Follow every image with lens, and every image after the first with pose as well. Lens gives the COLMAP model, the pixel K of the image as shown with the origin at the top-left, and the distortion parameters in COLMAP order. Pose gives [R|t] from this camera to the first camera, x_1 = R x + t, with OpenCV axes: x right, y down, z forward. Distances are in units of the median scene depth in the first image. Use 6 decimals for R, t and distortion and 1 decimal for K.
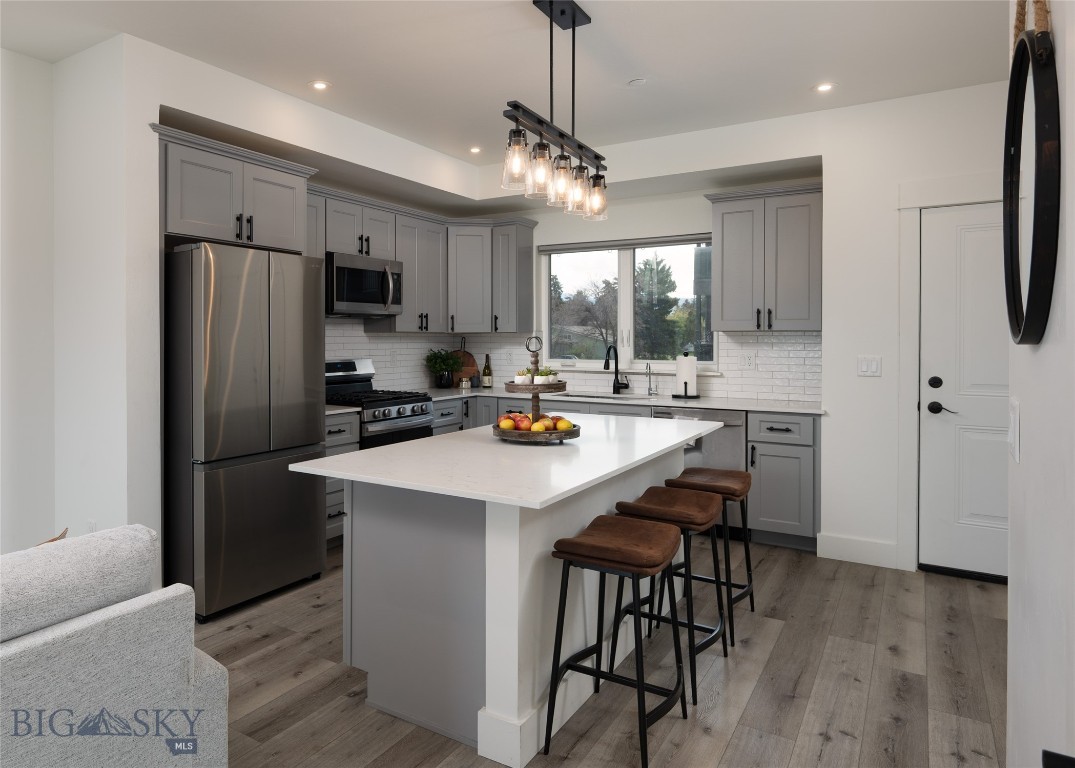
lens RADIAL K [[715.1, 0, 424.6], [0, 715.1, 339.3], [0, 0, 1]] dist [-0.001694, -0.000199]
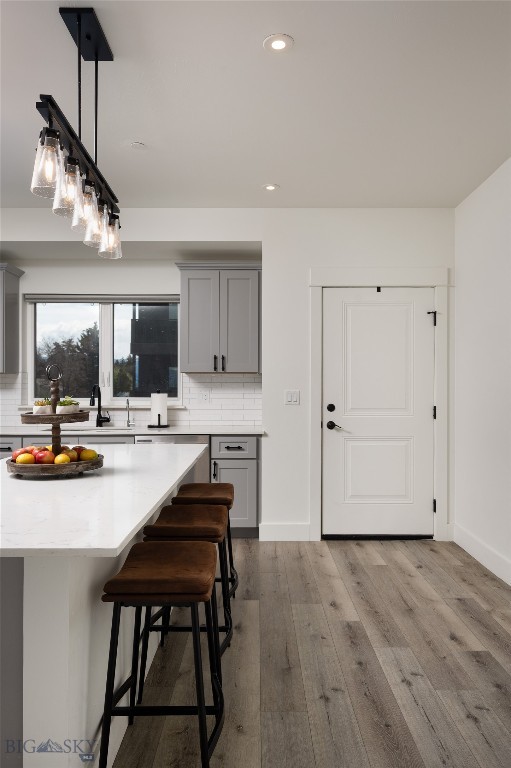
lens RADIAL K [[536.5, 0, 268.1], [0, 536.5, 381.5], [0, 0, 1]] dist [-0.002407, -0.001483]
pose [[0.809214, 0.006548, 0.587477, -0.024410], [0.002998, 0.999879, -0.015274, 0.020134], [-0.587506, 0.014122, 0.809097, 0.167550]]
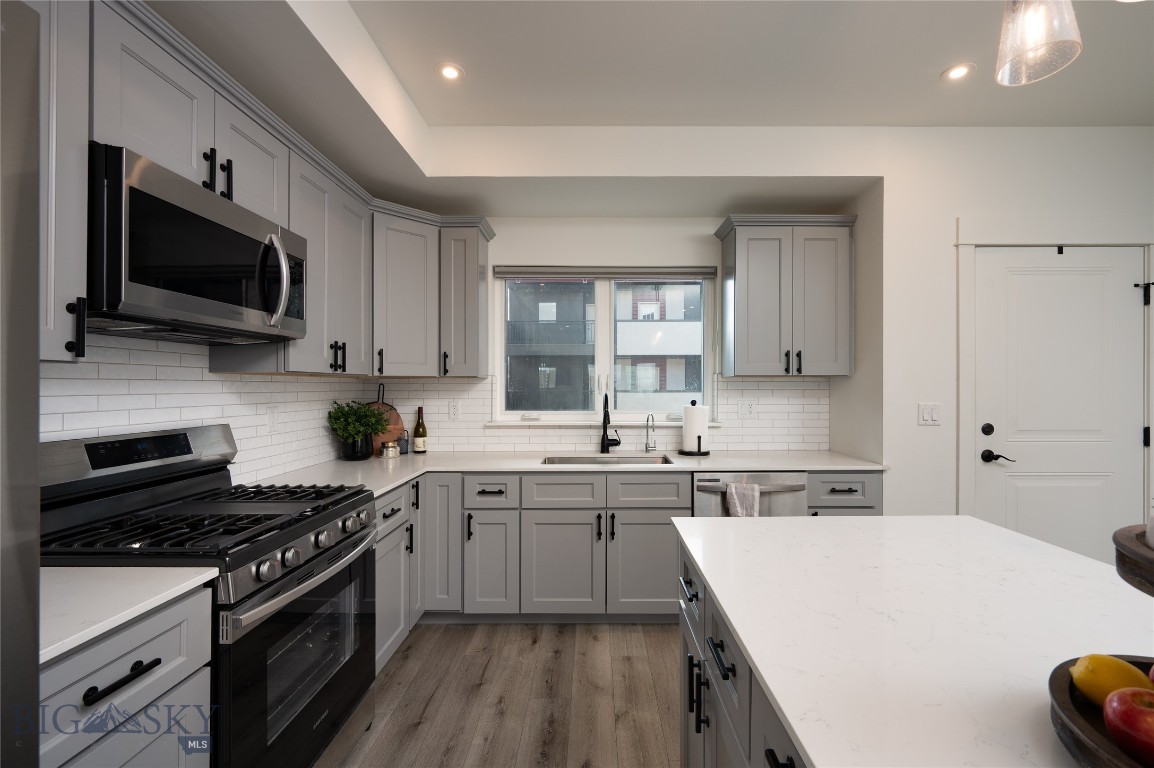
lens RADIAL K [[485.7, 0, 597.6], [0, 485.7, 381.3], [0, 0, 1]] dist [0.001007, -0.000070]
pose [[0.811626, 0.005251, 0.584154, -0.075305], [0.003330, 0.999902, -0.013615, 0.002750], [-0.584168, 0.012995, 0.811529, 0.671474]]
